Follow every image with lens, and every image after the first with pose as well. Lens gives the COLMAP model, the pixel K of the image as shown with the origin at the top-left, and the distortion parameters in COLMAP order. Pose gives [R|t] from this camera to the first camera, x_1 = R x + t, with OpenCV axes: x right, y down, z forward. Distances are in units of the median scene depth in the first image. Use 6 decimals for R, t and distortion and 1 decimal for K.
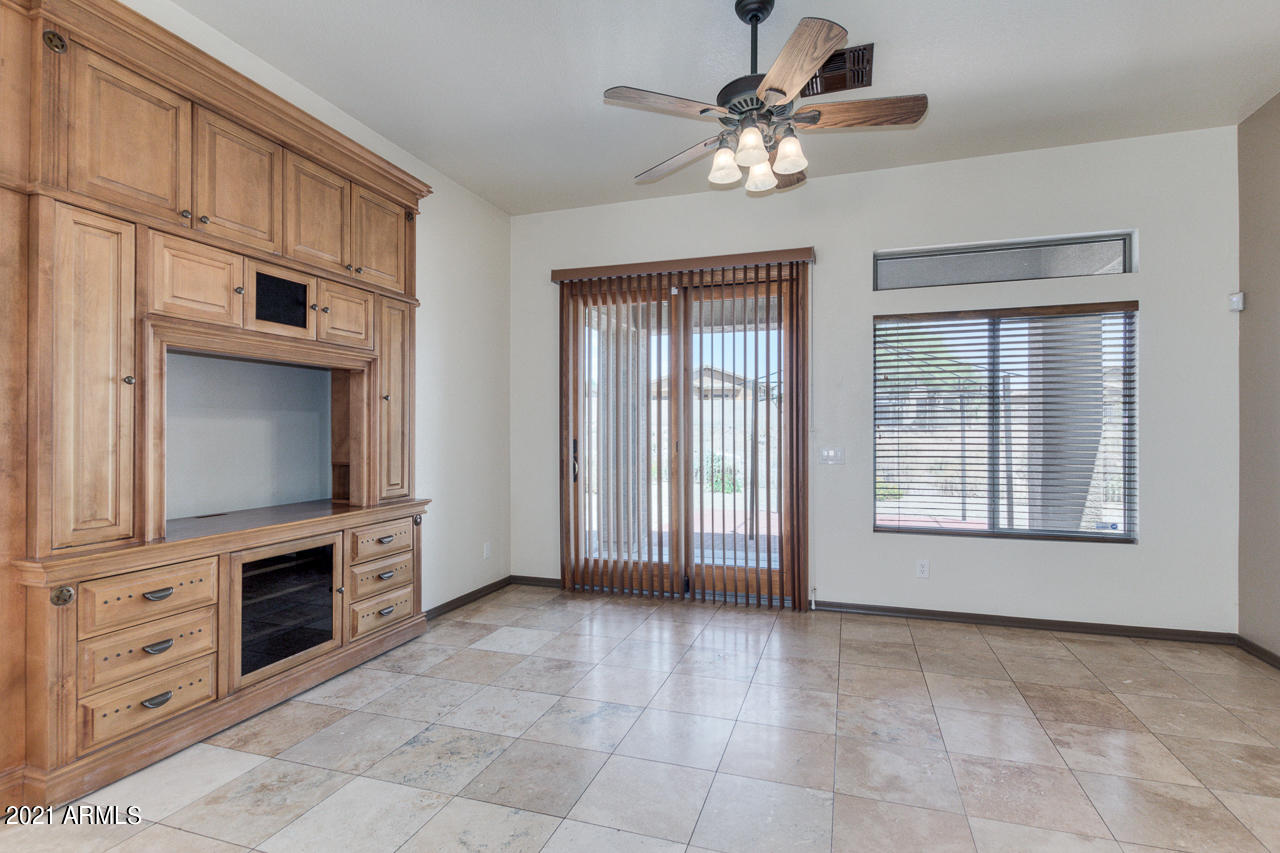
lens RADIAL K [[597.3, 0, 664.2], [0, 597.3, 429.2], [0, 0, 1]] dist [0.008145, -0.003039]
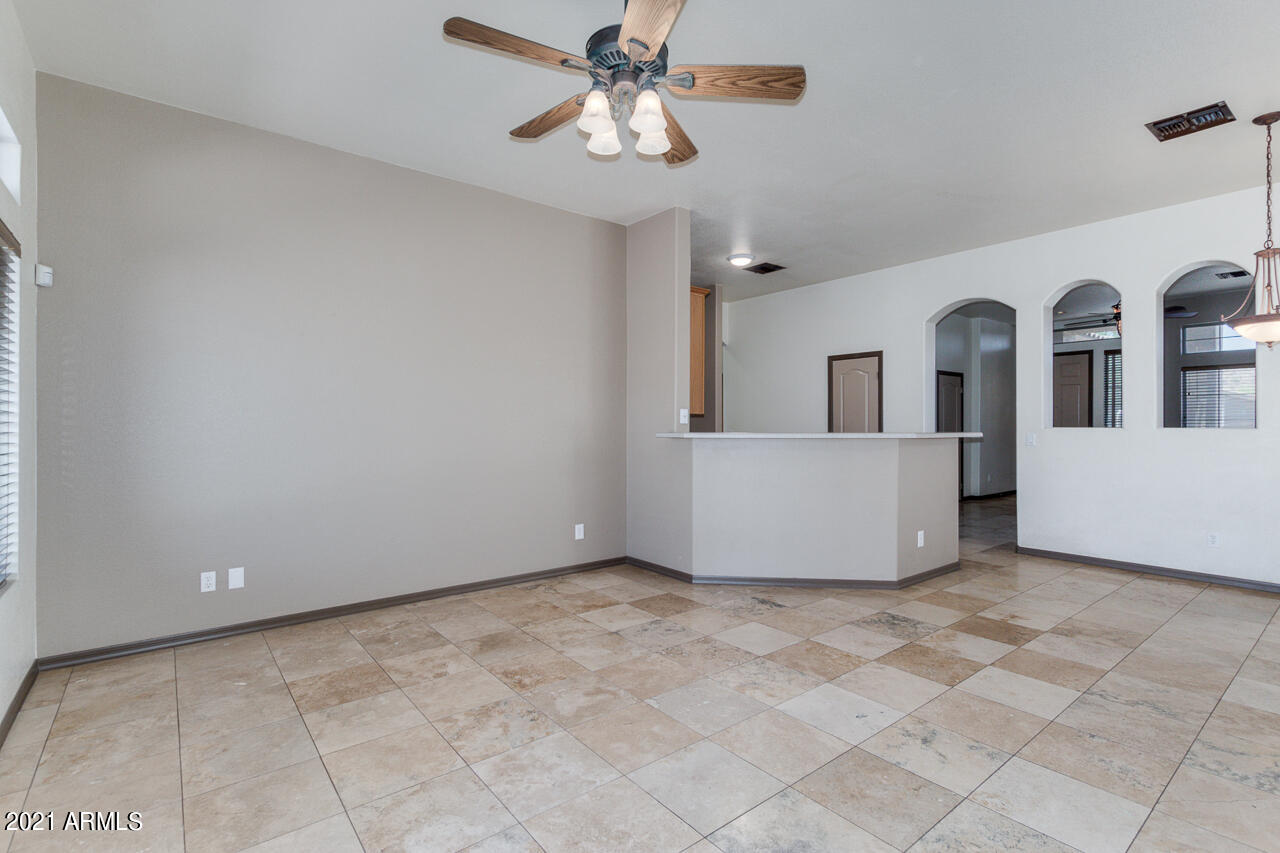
lens RADIAL K [[597.3, 0, 666.3], [0, 597.3, 424.7], [0, 0, 1]] dist [0.008145, -0.003039]
pose [[-0.840112, 0.002881, 0.542406, -0.281769], [-0.000566, 0.999981, -0.006187, 0.011856], [-0.542413, -0.005505, -0.840094, 1.270065]]
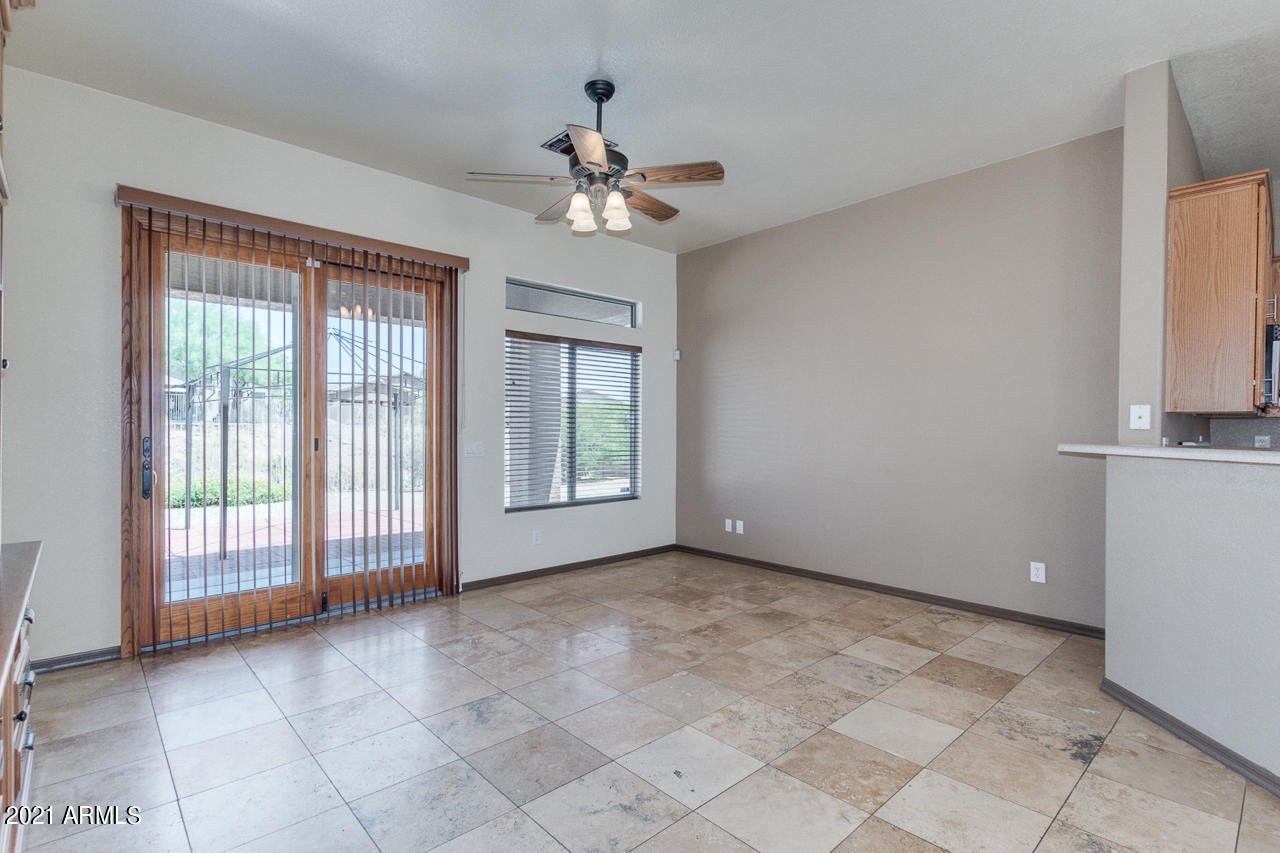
lens RADIAL K [[597.3, 0, 631.8], [0, 597.3, 429.8], [0, 0, 1]] dist [0.008145, -0.003039]
pose [[0.503241, 0.002002, 0.864144, -0.657769], [-0.007757, 0.999967, 0.002201, 0.002798], [-0.864111, -0.007811, 0.503240, 0.229112]]
